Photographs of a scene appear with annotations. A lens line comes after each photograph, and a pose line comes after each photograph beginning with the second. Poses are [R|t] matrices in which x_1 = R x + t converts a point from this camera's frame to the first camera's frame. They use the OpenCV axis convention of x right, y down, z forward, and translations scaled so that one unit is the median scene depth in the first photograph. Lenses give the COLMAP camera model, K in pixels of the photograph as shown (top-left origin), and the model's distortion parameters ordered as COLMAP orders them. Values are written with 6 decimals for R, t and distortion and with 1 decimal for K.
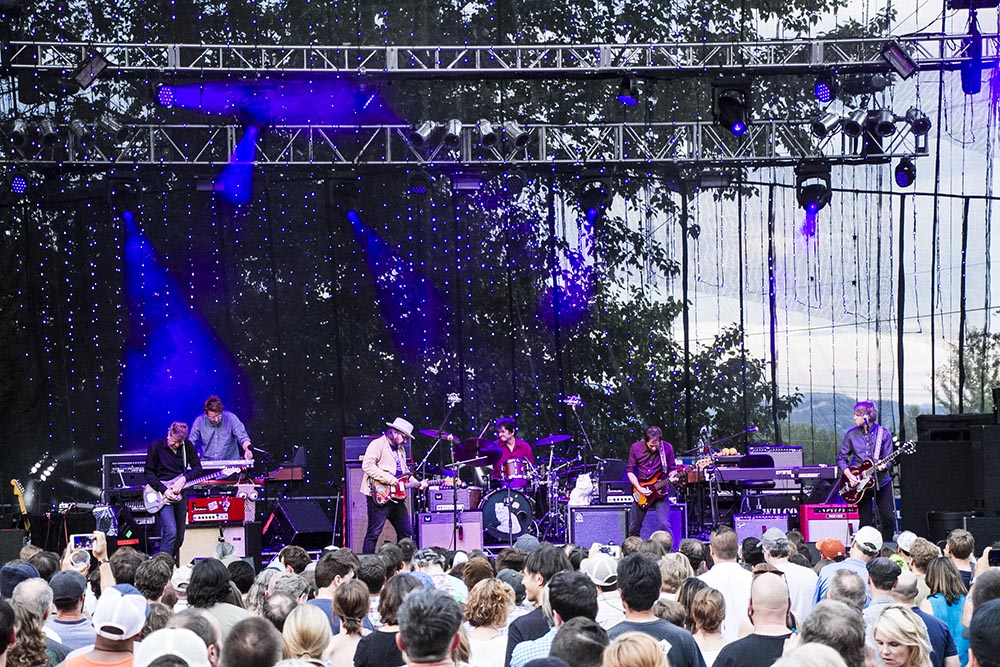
lens RADIAL K [[3047.7, 0, 500.1], [0, 3047.7, 333.7], [0, 0, 1]] dist [0.005811, 0.000000]
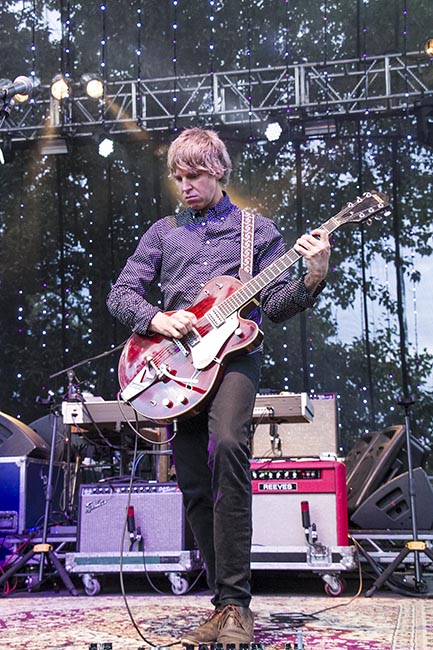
lens RADIAL K [[1040.8, 0, 215.6], [0, 1040.8, 324.3], [0, 0, 1]] dist [0.026921, 0.000000]
pose [[0.958328, -0.041886, -0.282582, 0.125027], [0.004285, 0.991189, -0.132388, 0.047399], [0.285637, 0.125660, 0.950064, 0.710170]]
